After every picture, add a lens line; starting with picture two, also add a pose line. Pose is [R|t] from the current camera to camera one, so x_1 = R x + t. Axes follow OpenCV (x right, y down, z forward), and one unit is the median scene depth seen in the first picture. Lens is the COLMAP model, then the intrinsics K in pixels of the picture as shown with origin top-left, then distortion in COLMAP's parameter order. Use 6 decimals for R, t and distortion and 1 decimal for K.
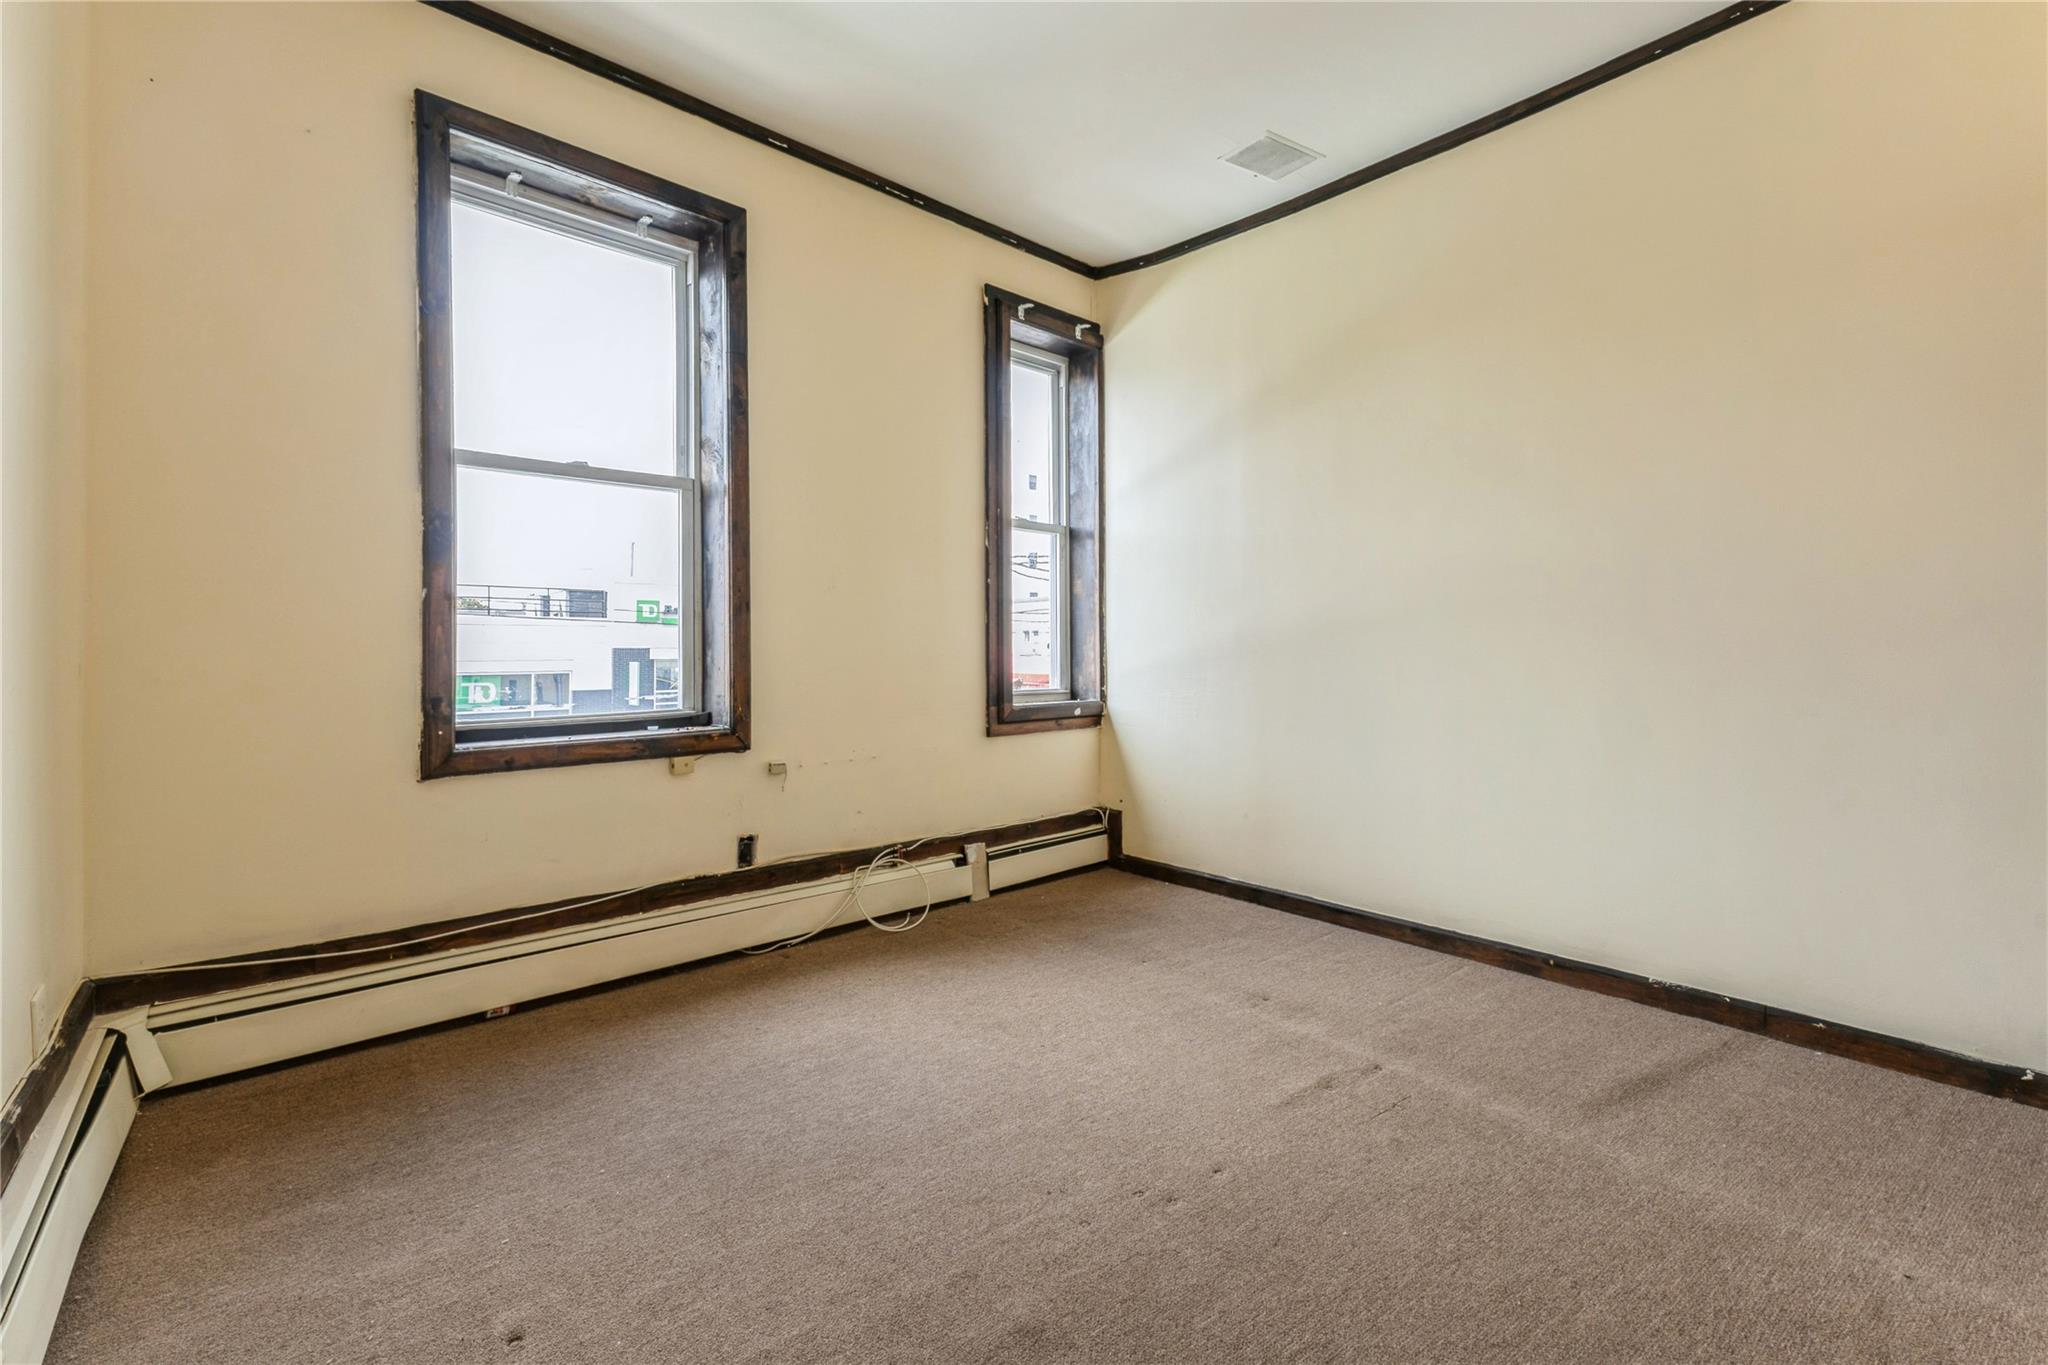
lens RADIAL K [[899.5, 0, 996.1], [0, 899.5, 655.4], [0, 0, 1]] dist [0.015020, -0.003623]
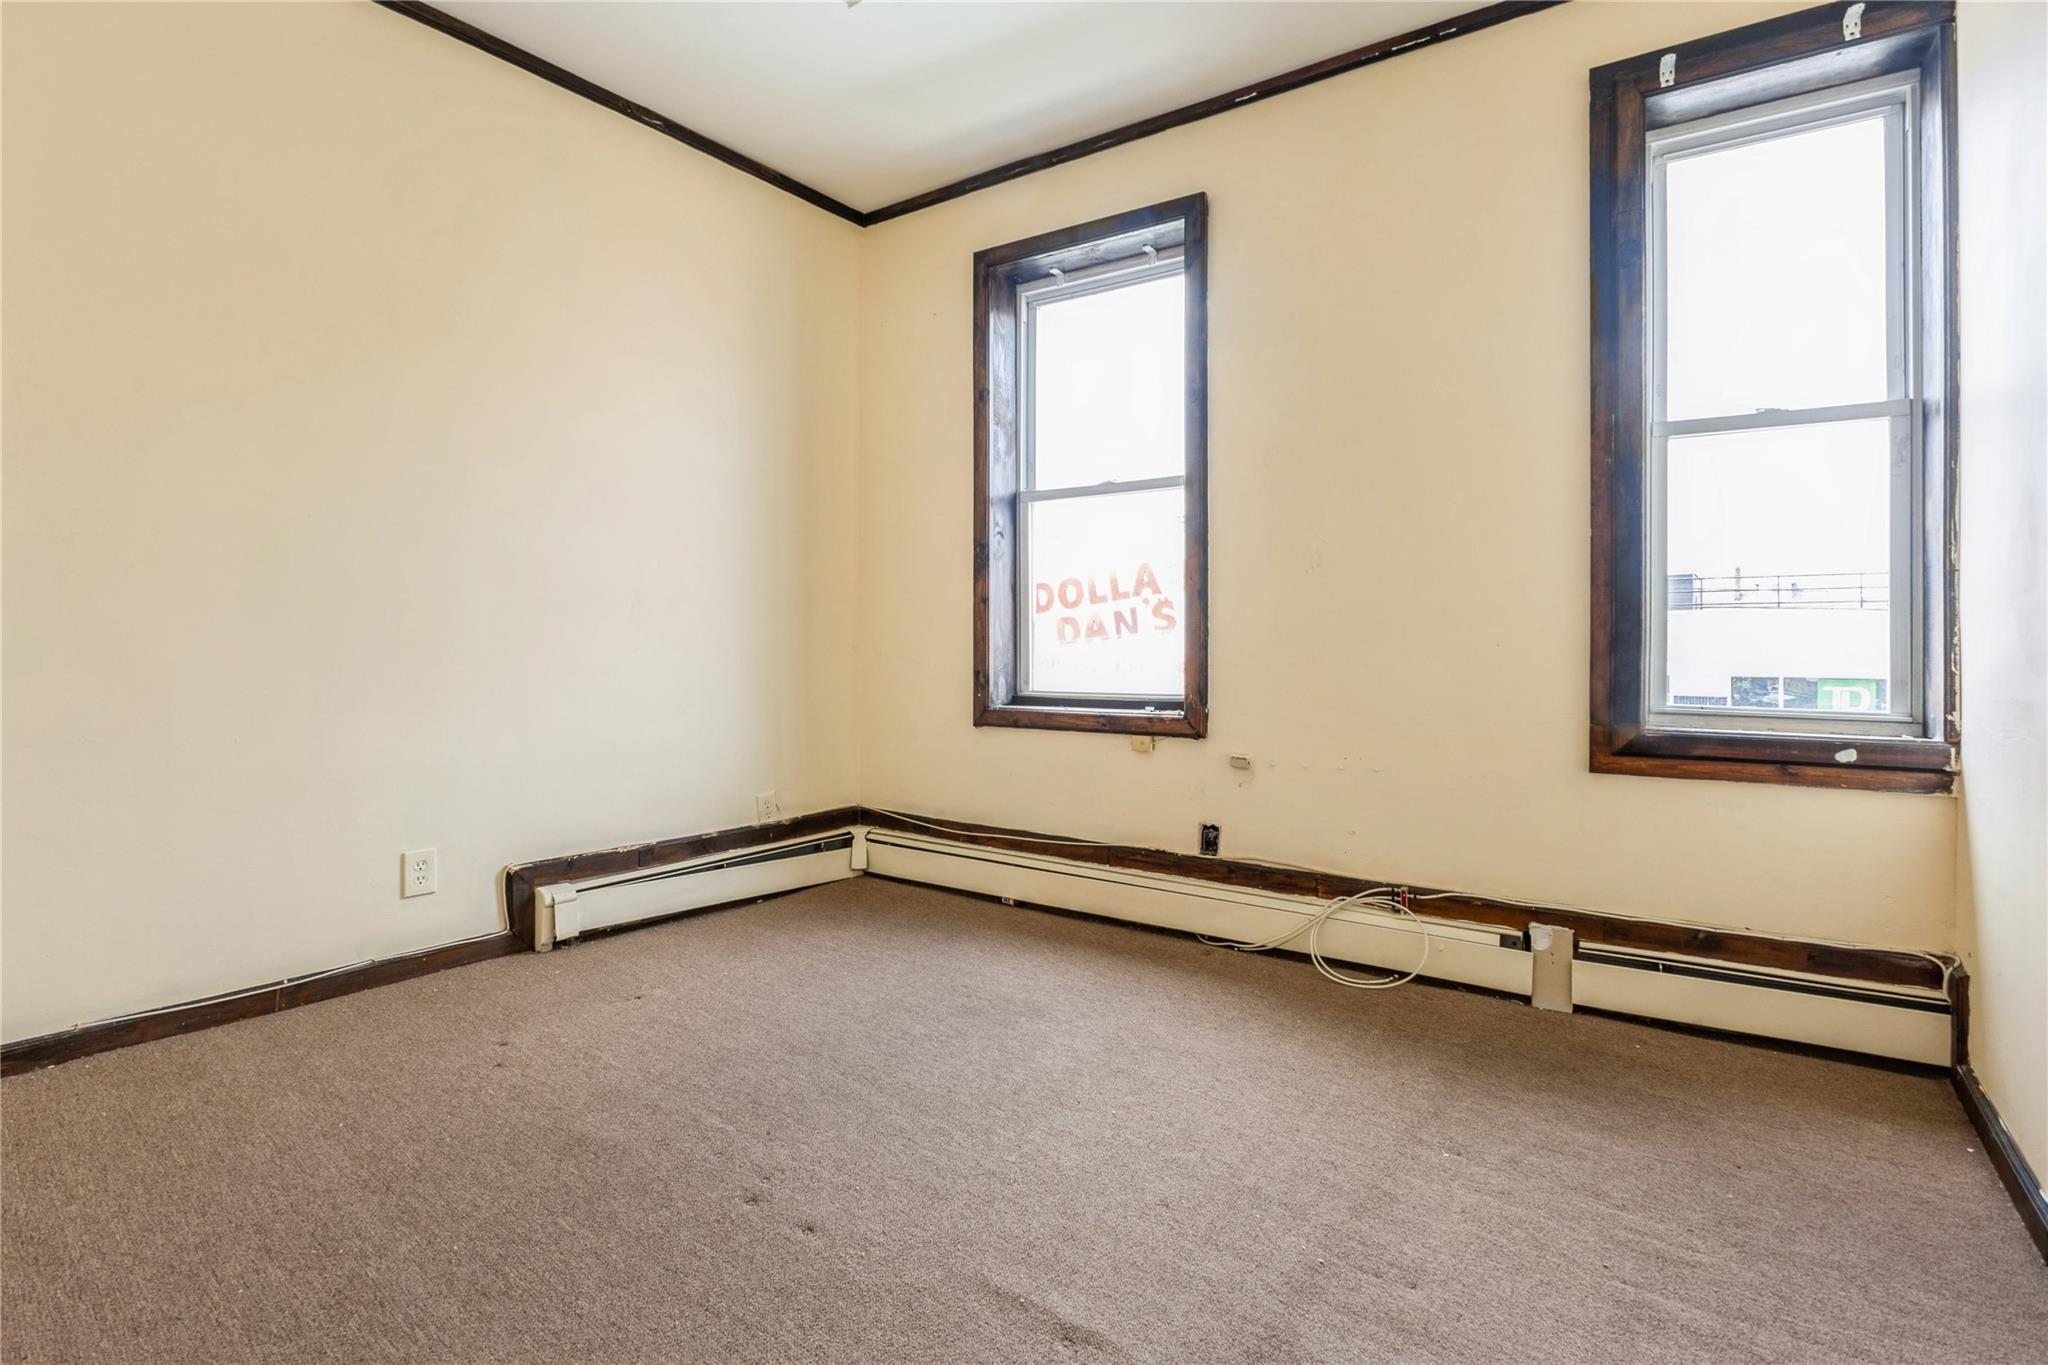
lens RADIAL K [[900.4, 0, 1022.0], [0, 900.4, 668.4], [0, 0, 1]] dist [-0.006288, -0.001721]
pose [[0.268054, 0.033239, -0.962830, 0.604171], [-0.005317, 0.999440, 0.033023, -0.004402], [0.963389, -0.003733, 0.268081, 0.517154]]
